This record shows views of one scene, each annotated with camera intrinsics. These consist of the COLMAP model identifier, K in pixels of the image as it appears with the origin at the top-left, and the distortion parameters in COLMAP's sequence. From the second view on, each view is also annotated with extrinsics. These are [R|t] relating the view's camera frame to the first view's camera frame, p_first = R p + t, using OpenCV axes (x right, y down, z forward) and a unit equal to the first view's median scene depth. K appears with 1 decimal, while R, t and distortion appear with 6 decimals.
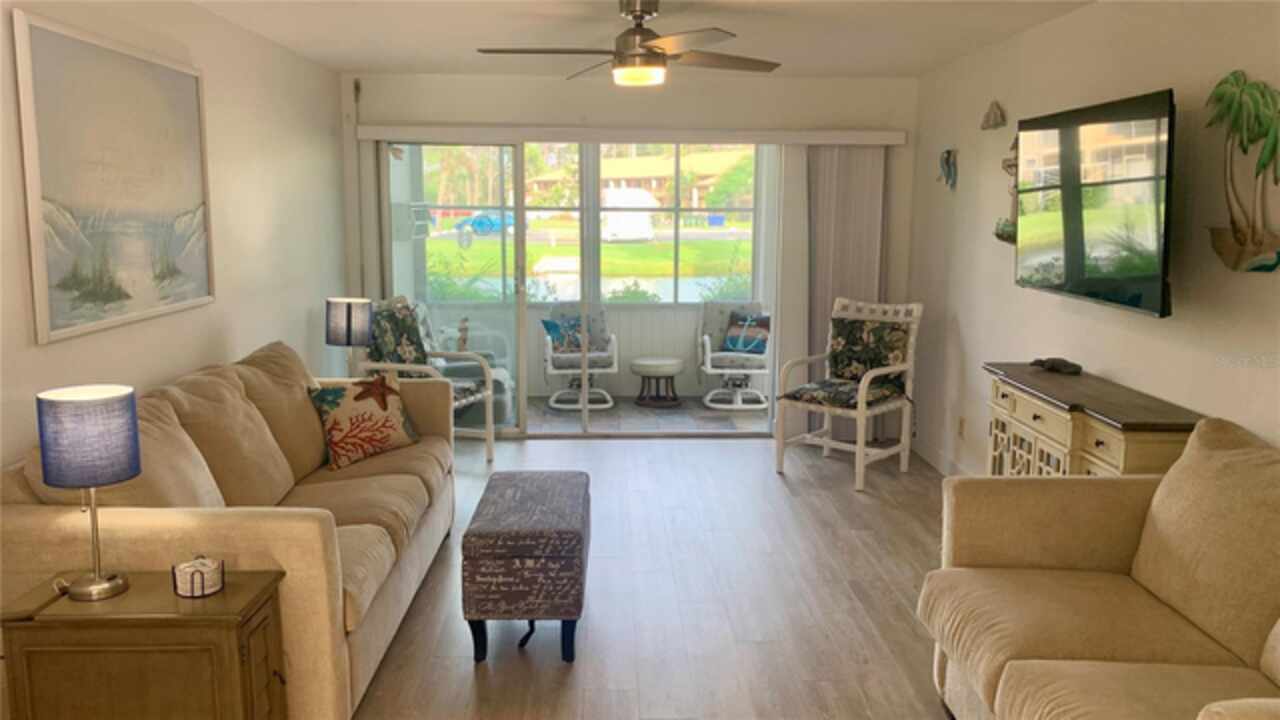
lens RADIAL K [[1035.5, 0, 640.0], [0, 1035.5, 360.0], [0, 0, 1]] dist [0.247153, -0.000134]
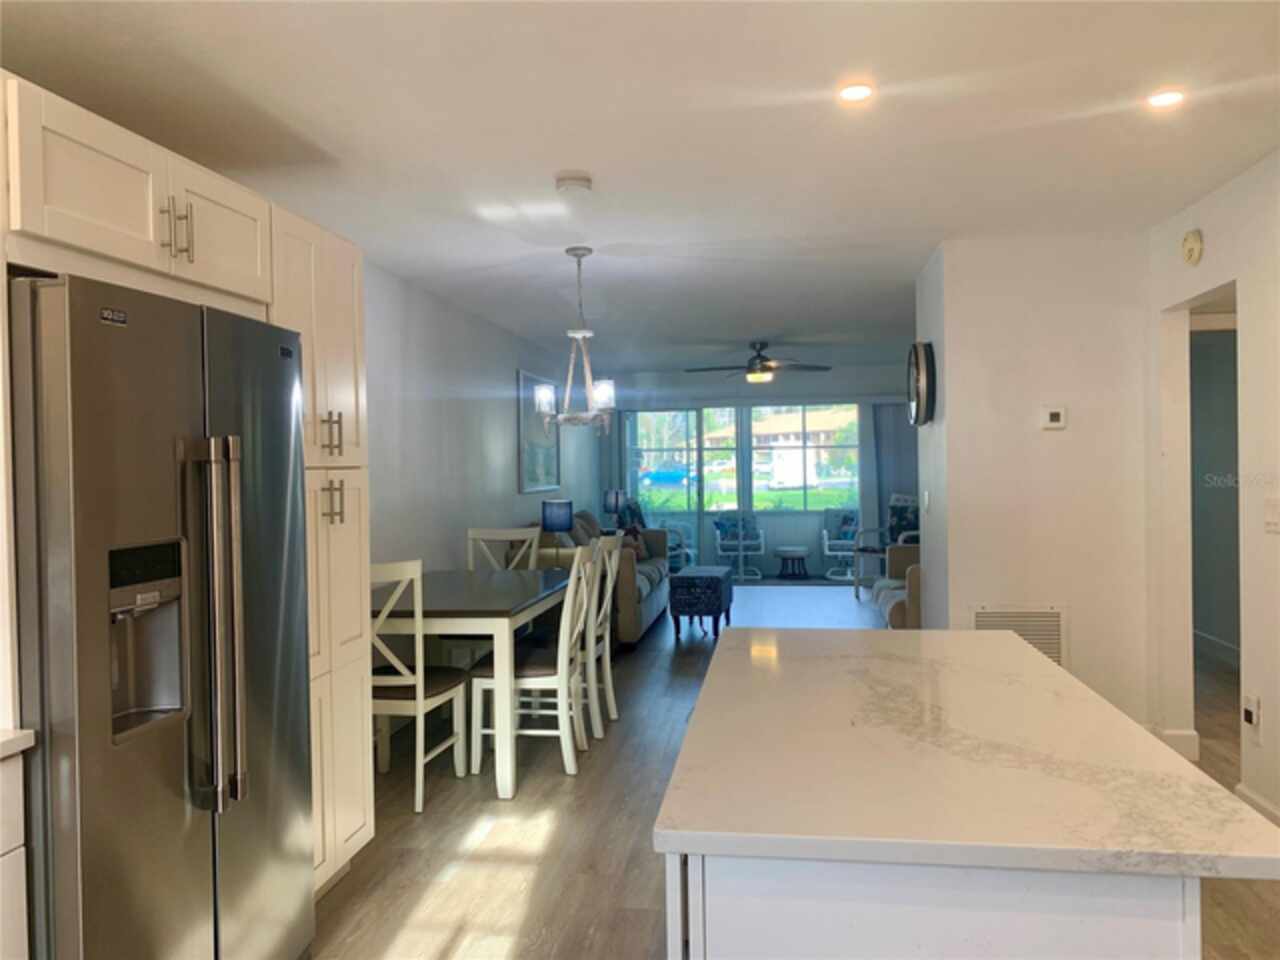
lens RADIAL K [[1023.6, 0, 634.6], [0, 1023.6, 482.5], [0, 0, 1]] dist [0.202508, -0.004349]
pose [[0.985214, -0.019533, -0.170209, 0.048241], [-0.002059, 0.992058, -0.125764, 0.095212], [0.171313, 0.124255, 0.977350, -0.494072]]
